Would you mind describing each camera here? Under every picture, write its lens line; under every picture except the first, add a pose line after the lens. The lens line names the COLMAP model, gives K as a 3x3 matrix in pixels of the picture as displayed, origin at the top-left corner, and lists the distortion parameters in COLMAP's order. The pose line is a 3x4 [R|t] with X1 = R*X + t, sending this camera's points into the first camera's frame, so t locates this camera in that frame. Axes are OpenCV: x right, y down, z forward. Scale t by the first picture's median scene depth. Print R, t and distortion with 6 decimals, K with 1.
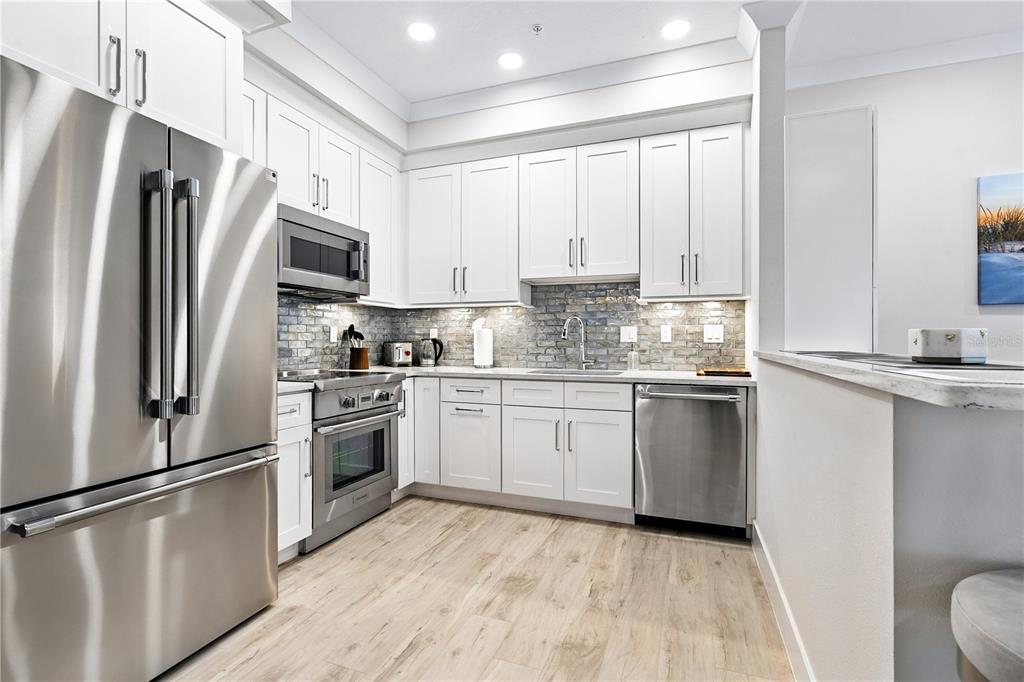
lens RADIAL K [[479.5, 0, 512.0], [0, 479.5, 341.0], [0, 0, 1]] dist [0.000320, -0.000014]
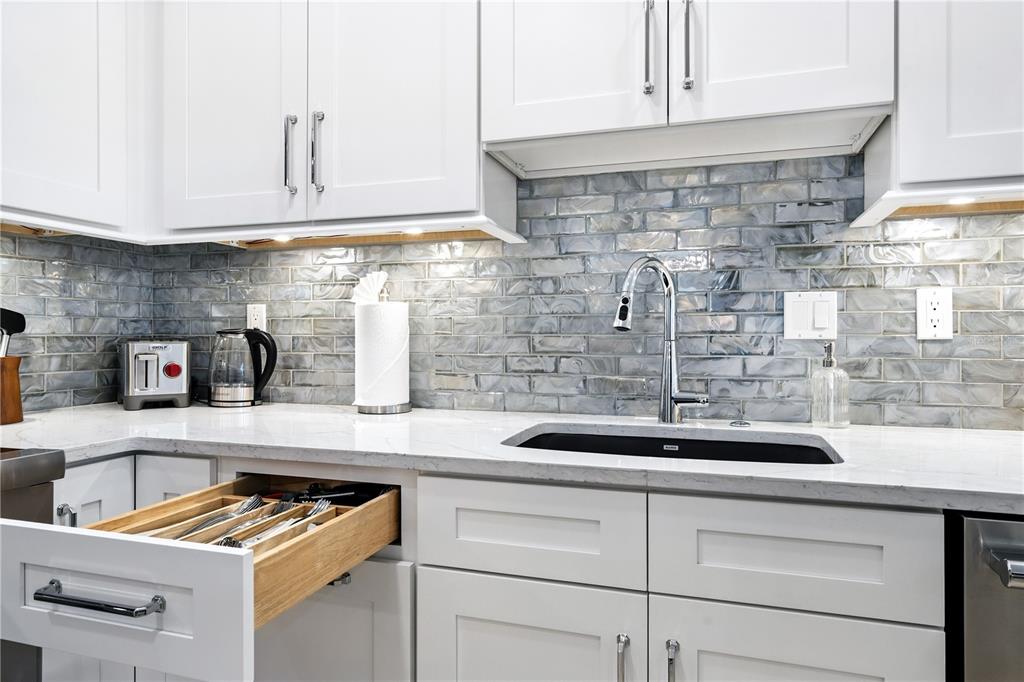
lens RADIAL K [[641.0, 0, 512.0], [0, 641.0, 341.0], [0, 0, 1]] dist [0.004301, -0.000142]
pose [[0.998883, -0.000929, 0.047233, 0.014794], [0.000651, 0.999982, 0.005891, 0.000842], [-0.047238, -0.005854, 0.998867, 0.543116]]
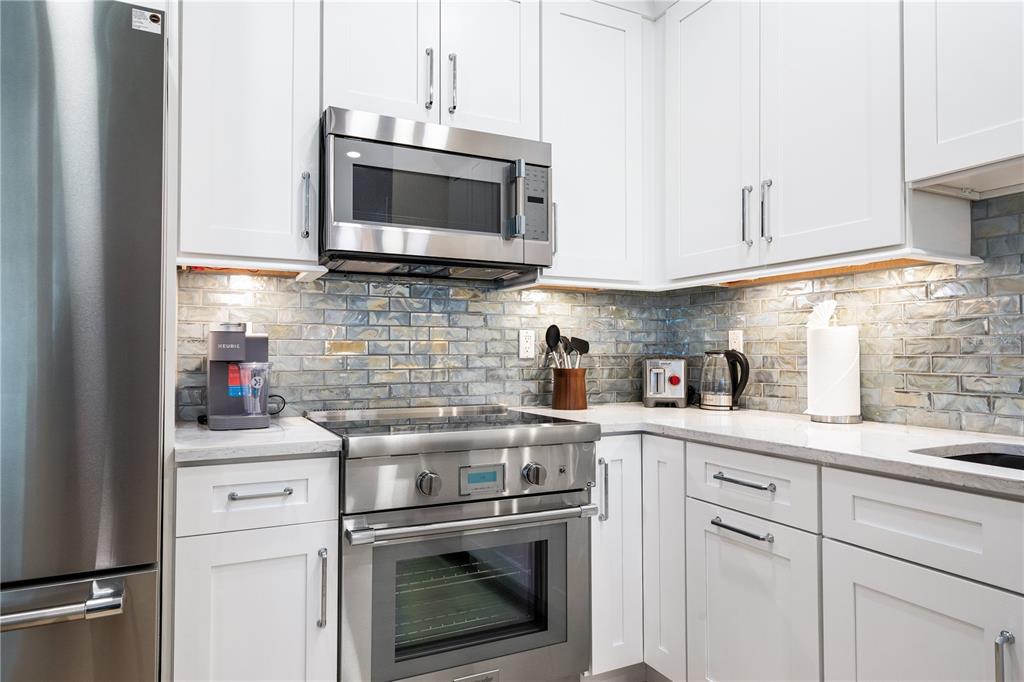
lens RADIAL K [[641.0, 0, 512.0], [0, 641.0, 341.0], [0, 0, 1]] dist [0.004301, -0.000142]
pose [[0.731659, -0.014758, -0.681511, 0.119492], [-0.000785, 0.999747, -0.022492, -0.000284], [0.681670, 0.016991, 0.731462, 0.428759]]
